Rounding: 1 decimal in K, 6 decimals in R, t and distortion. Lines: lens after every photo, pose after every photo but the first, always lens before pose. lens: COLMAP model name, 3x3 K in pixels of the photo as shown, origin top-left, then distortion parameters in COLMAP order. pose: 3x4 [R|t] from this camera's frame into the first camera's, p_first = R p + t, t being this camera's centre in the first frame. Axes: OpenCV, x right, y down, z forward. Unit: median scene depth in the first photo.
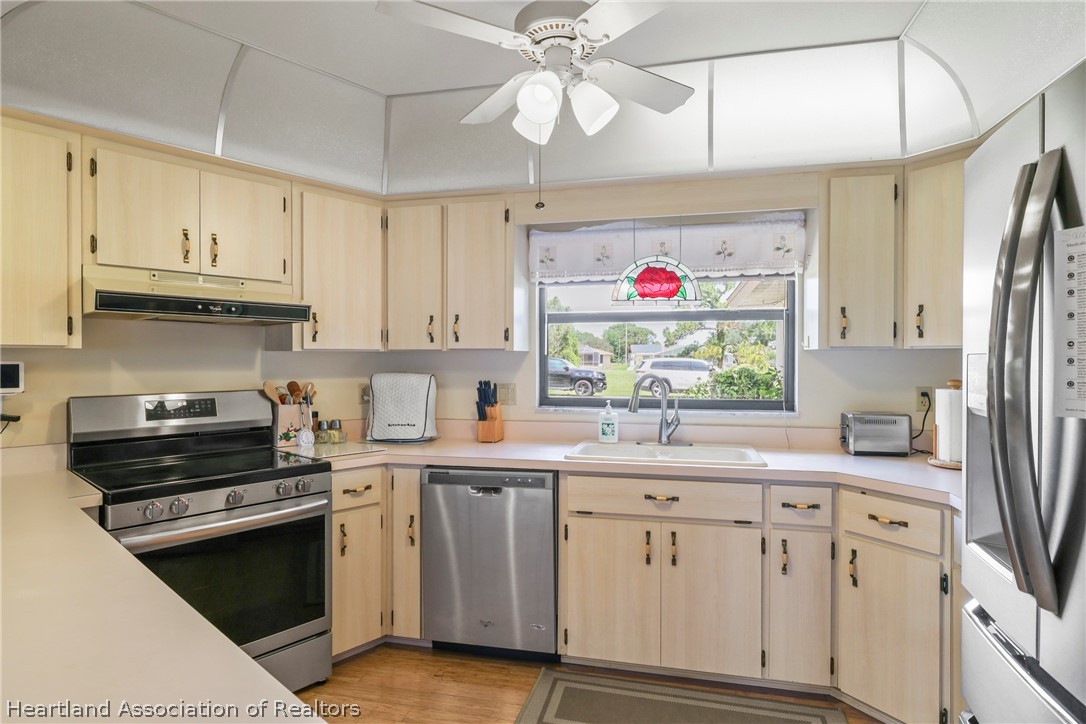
lens RADIAL K [[580.8, 0, 543.0], [0, 580.8, 355.7], [0, 0, 1]] dist [0.002639, -0.000961]
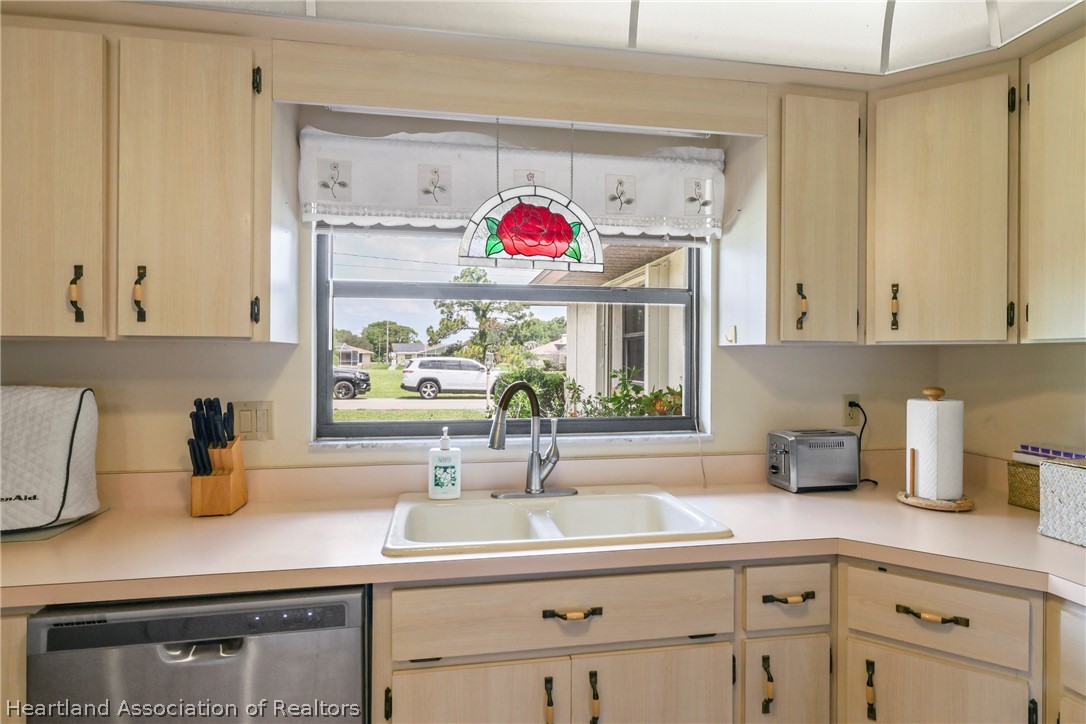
lens RADIAL K [[580.8, 0, 543.0], [0, 580.8, 355.7], [0, 0, 1]] dist [0.002639, -0.000961]
pose [[0.918697, 0.004064, 0.394943, -0.031576], [-0.004680, 0.999989, 0.000596, 0.002792], [-0.394936, -0.002396, 0.918706, 0.425479]]
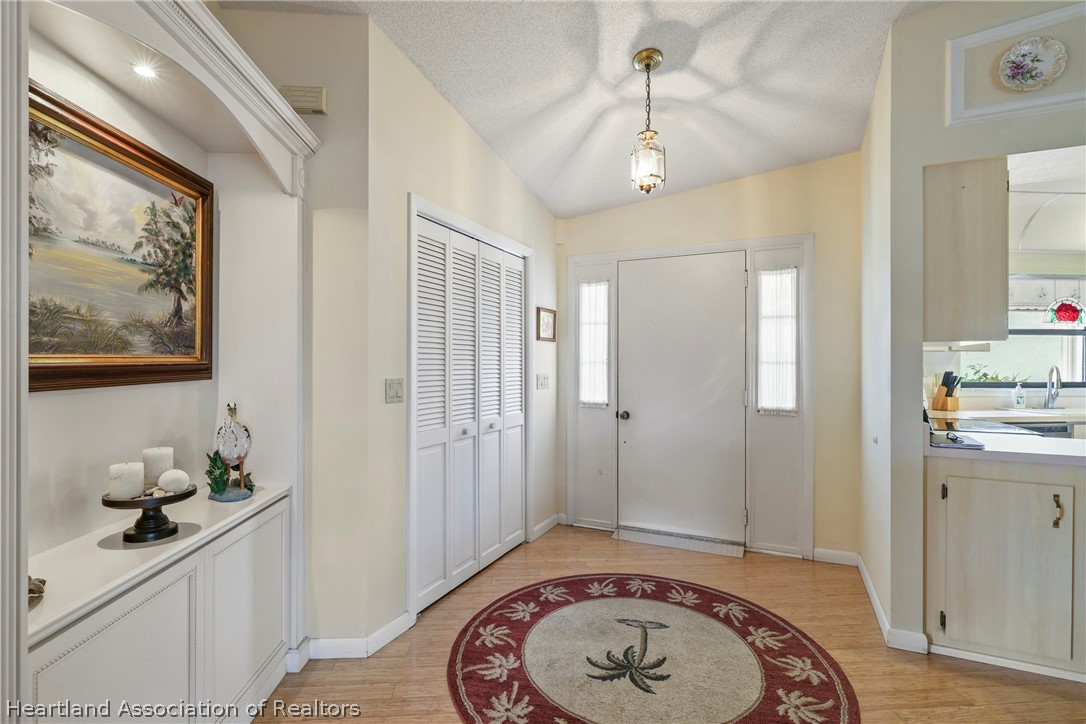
lens RADIAL K [[511.6, 0, 543.9], [0, 511.6, 364.5], [0, 0, 1]] dist [0.000037, -0.000302]
pose [[0.954296, 0.003845, 0.298839, -1.641676], [-0.005341, 0.999977, 0.004190, 0.026772], [-0.298816, -0.005595, 0.954294, 0.026555]]
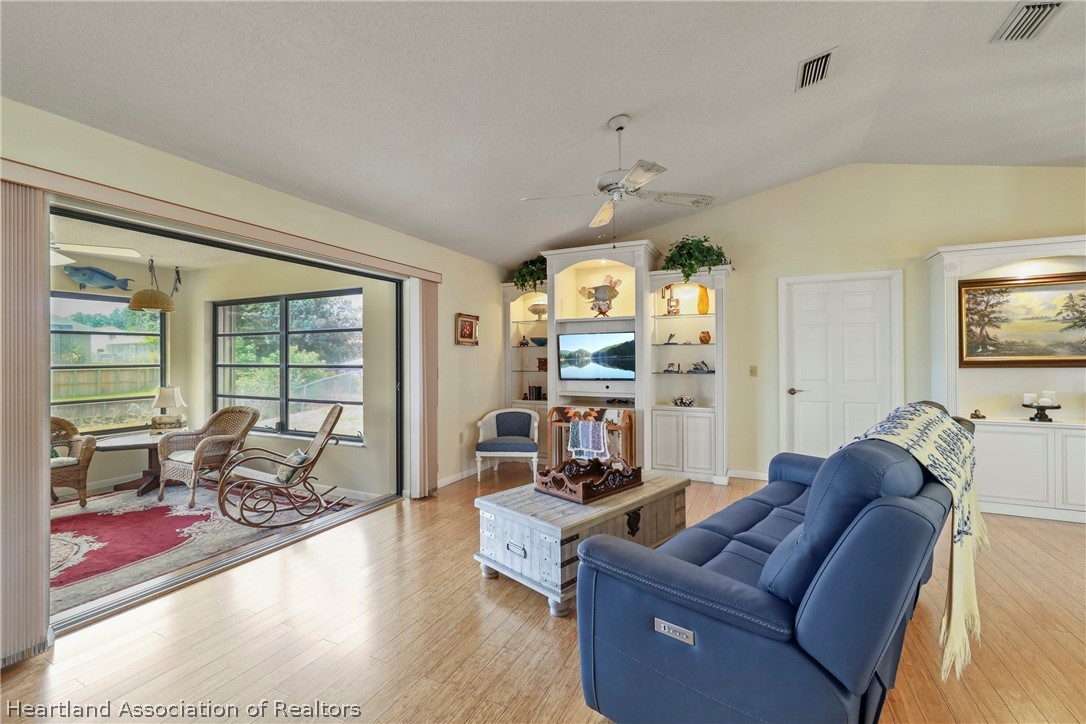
lens RADIAL K [[462.7, 0, 544.1], [0, 462.7, 354.5], [0, 0, 1]] dist [-0.001057, 0.000096]
pose [[-0.216287, -0.004425, -0.976320, -0.272884], [0.006427, 0.999962, -0.005956, 0.014792], [0.976309, -0.007563, -0.216250, -0.456745]]
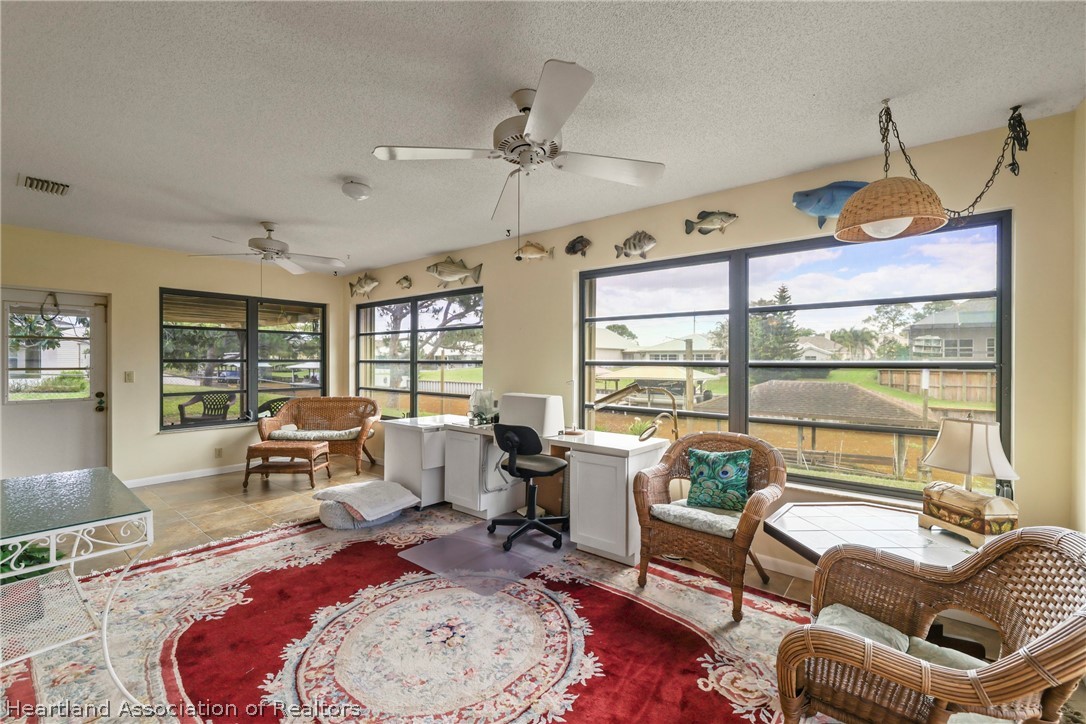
lens RADIAL K [[455.0, 0, 543.0], [0, 455.0, 362.0], [0, 0, 1]] dist [-0.002419, -0.000356]
pose [[-0.898874, -0.002911, 0.438198, -1.470264], [-0.002718, 0.999996, 0.001068, 0.036128], [-0.438200, -0.000231, -0.898878, -1.388207]]
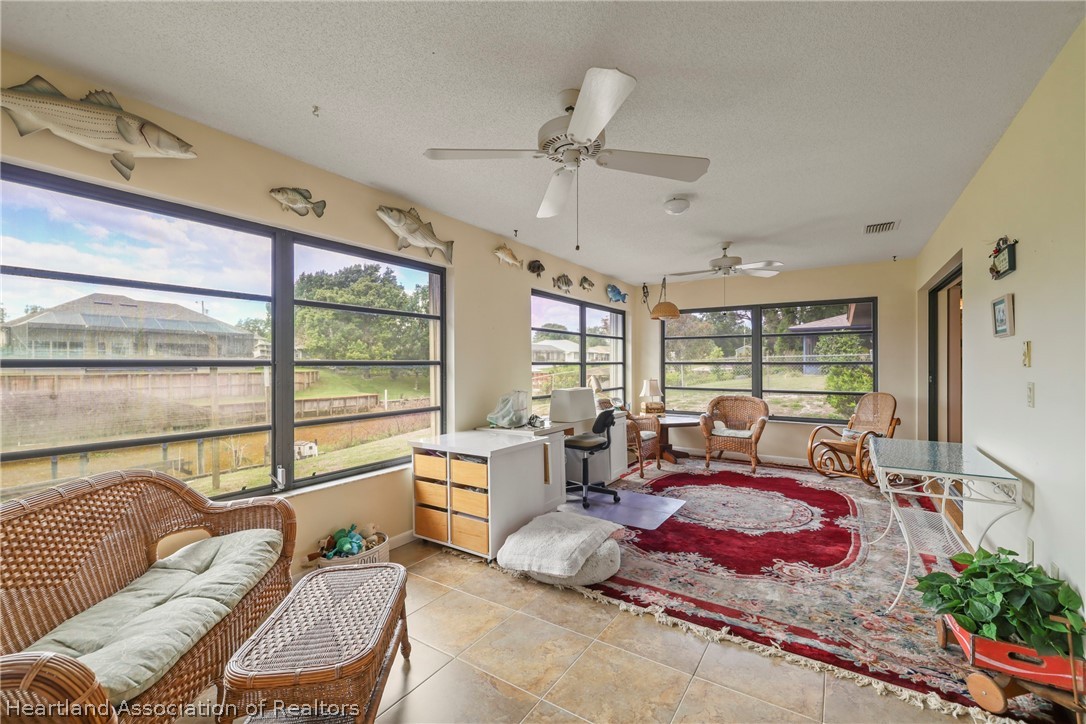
lens RADIAL K [[452.8, 0, 538.9], [0, 452.8, 362.9], [0, 0, 1]] dist [-0.000375, 0.000176]
pose [[-0.355125, 0.002727, -0.934815, 0.572631], [0.002110, 0.999996, 0.002115, 0.036844], [0.934816, -0.001222, -0.355129, -2.059039]]
